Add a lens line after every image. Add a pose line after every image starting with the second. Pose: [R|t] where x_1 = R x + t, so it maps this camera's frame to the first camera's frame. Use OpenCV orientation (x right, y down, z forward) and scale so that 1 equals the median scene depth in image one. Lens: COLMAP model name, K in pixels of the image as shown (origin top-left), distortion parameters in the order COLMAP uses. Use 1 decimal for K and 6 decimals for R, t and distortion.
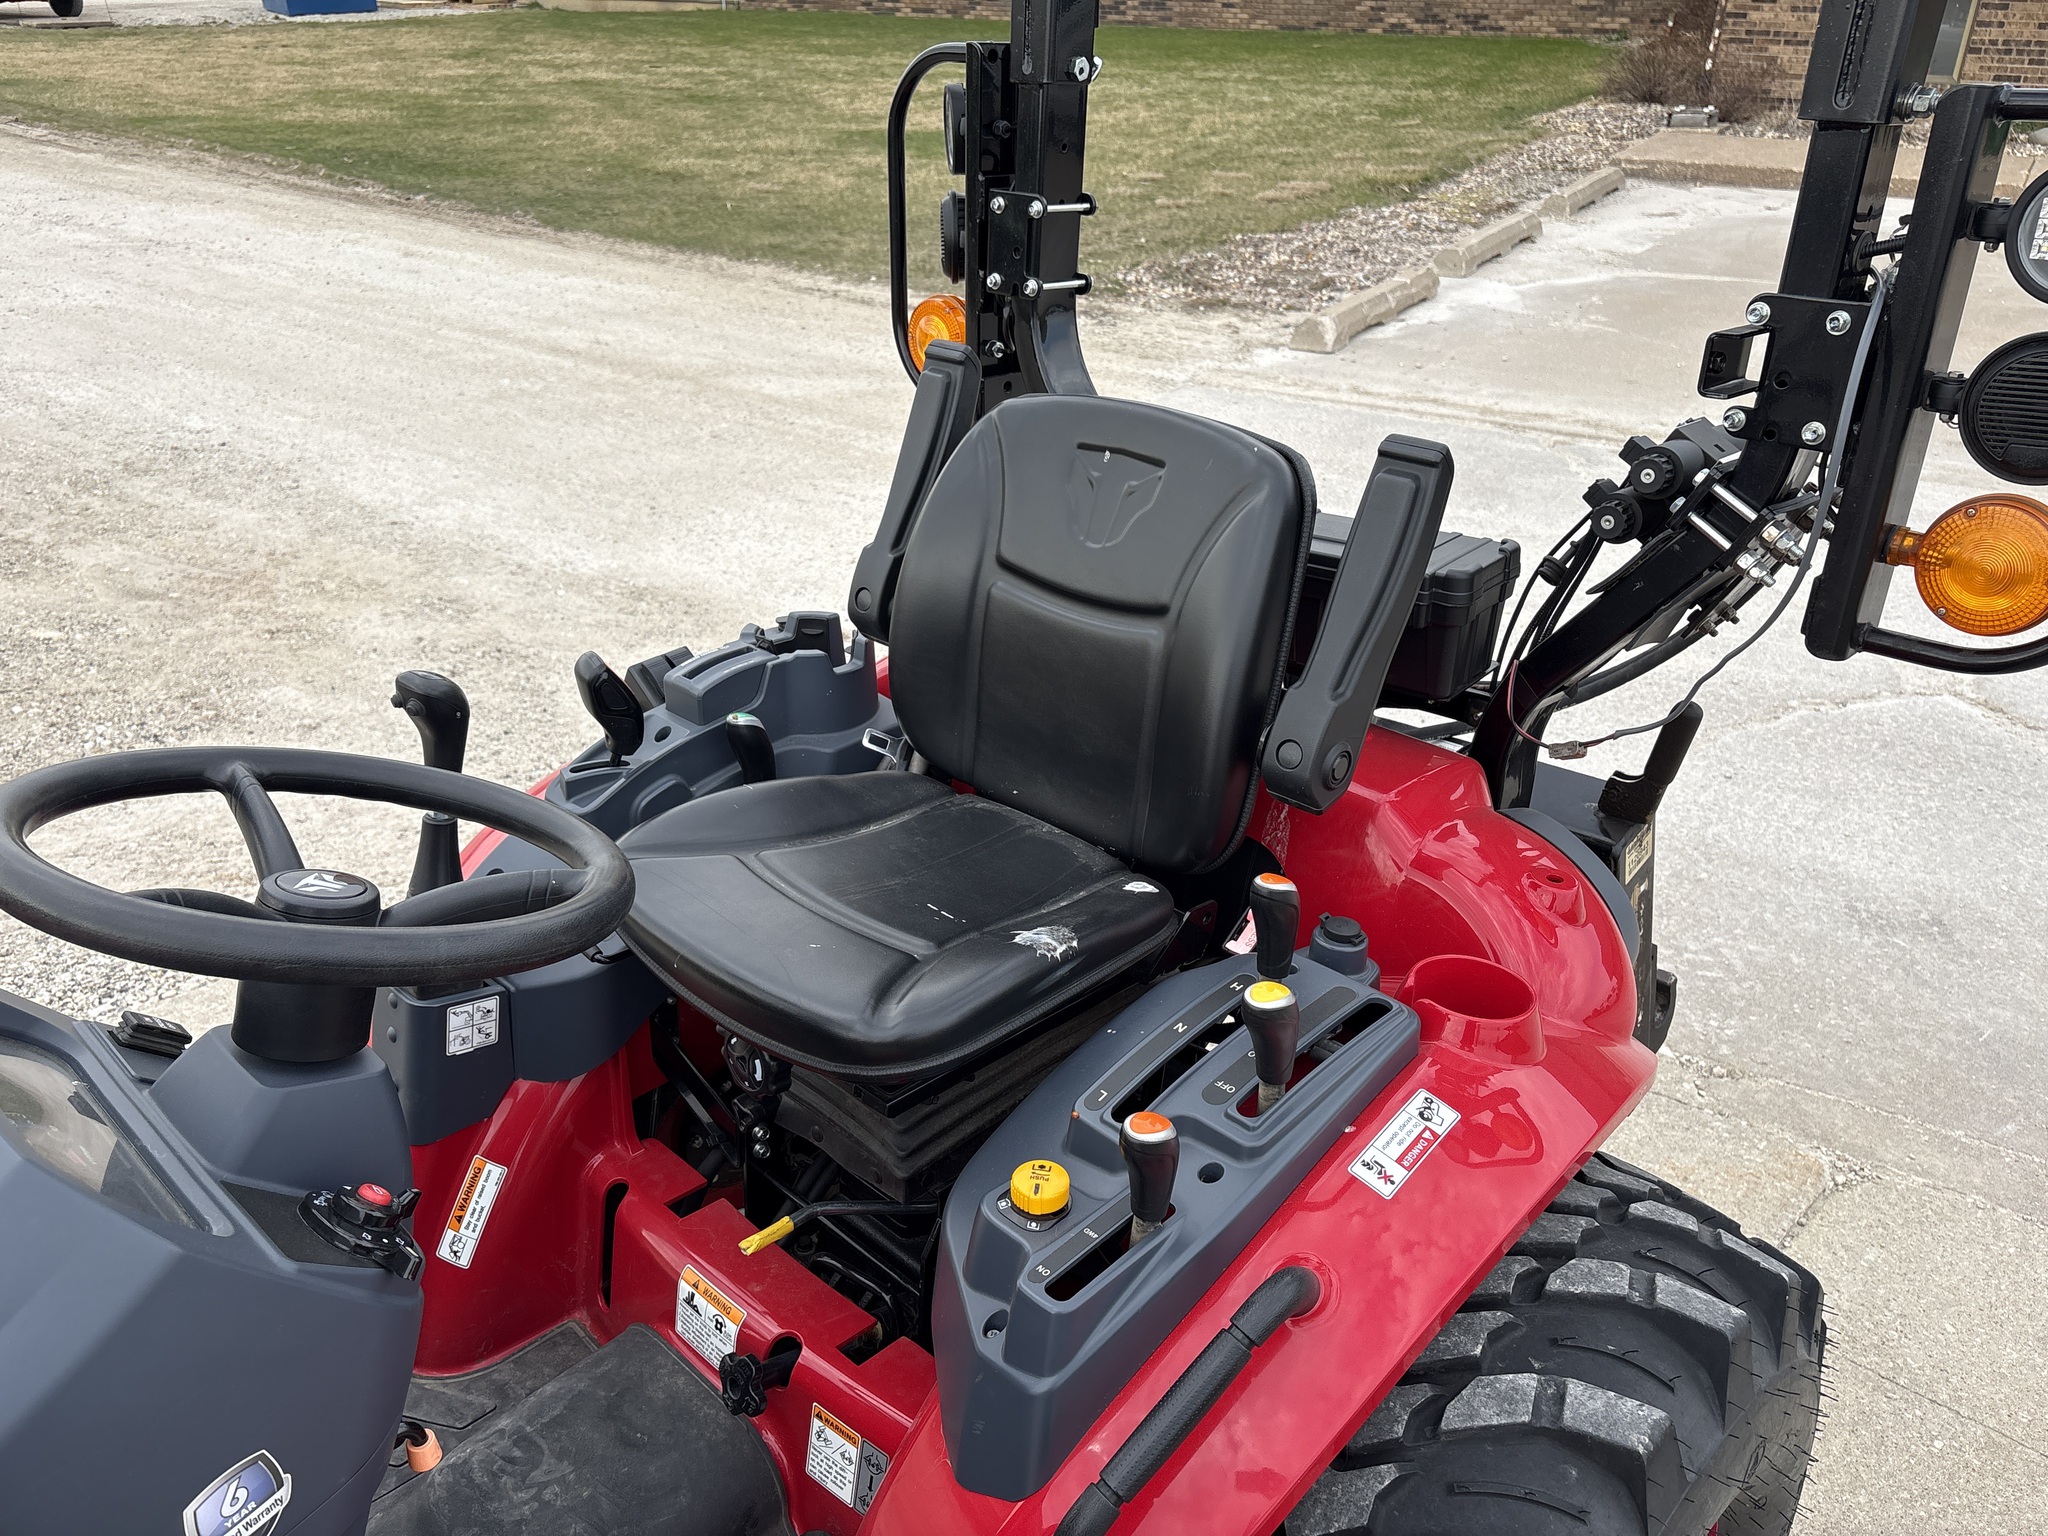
lens RADIAL K [[1469.2, 0, 1022.8], [0, 1469.2, 731.0], [0, 0, 1]] dist [0.092999, -0.097801]
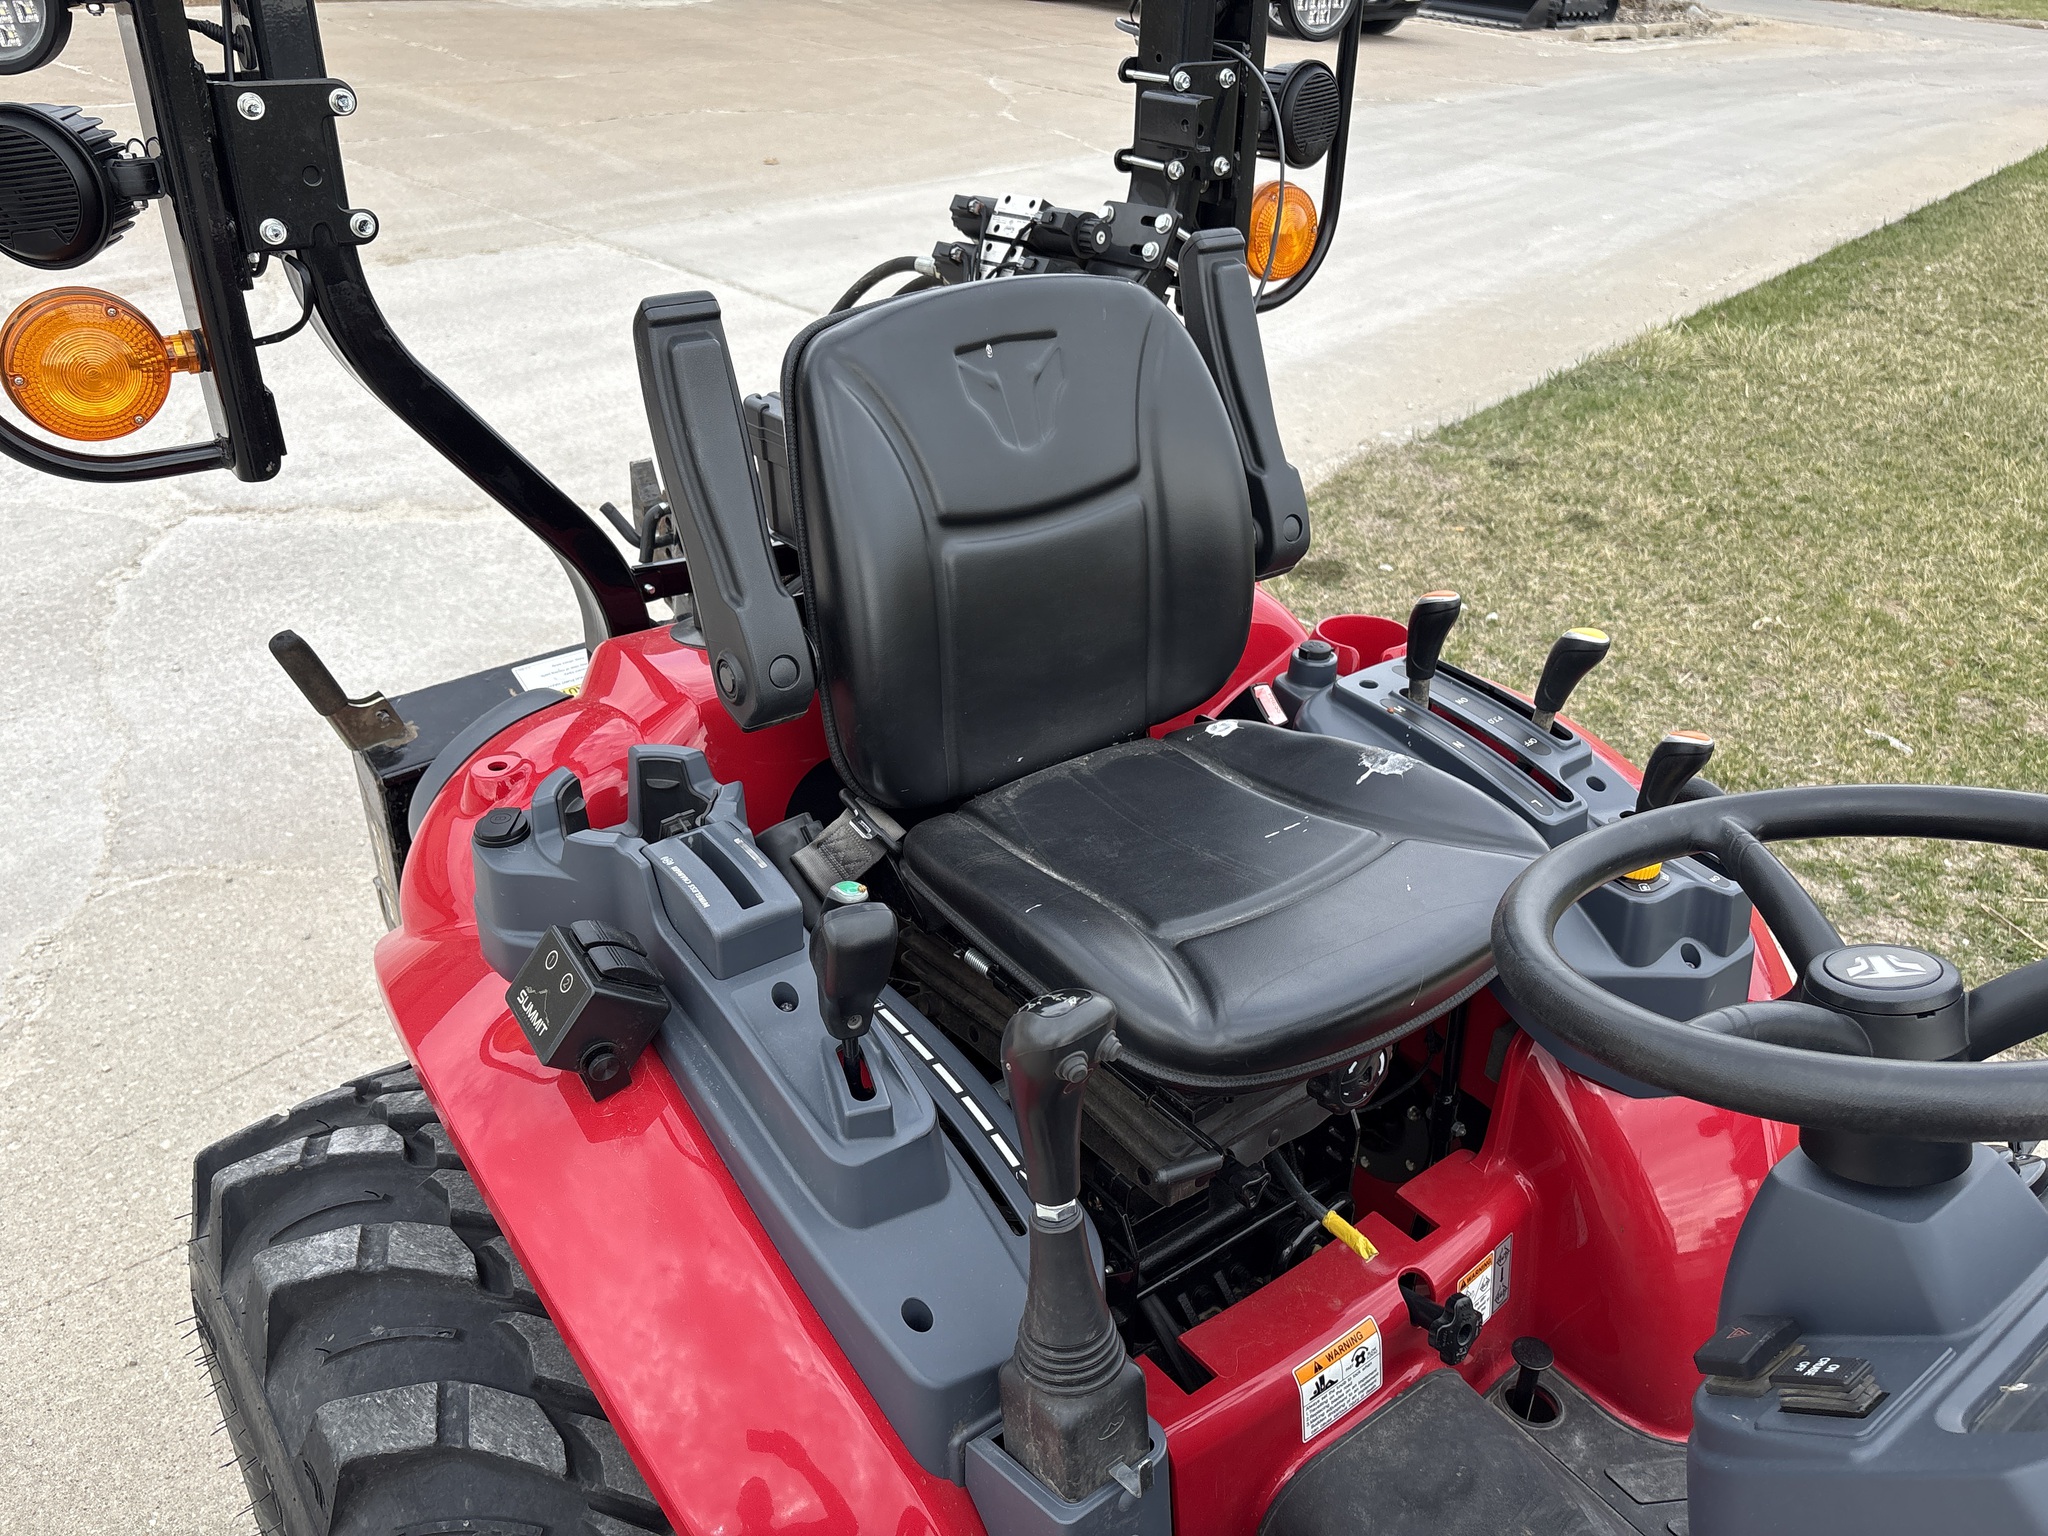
lens RADIAL K [[1570.7, 0, 1028.3], [0, 1570.7, 705.6], [0, 0, 1]] dist [-0.001300, -0.047627]
pose [[0.176333, -0.465485, 0.867312, -0.073593], [0.379851, 0.845048, 0.376308, -0.030729], [-0.908086, 0.263094, 0.325825, 0.064784]]
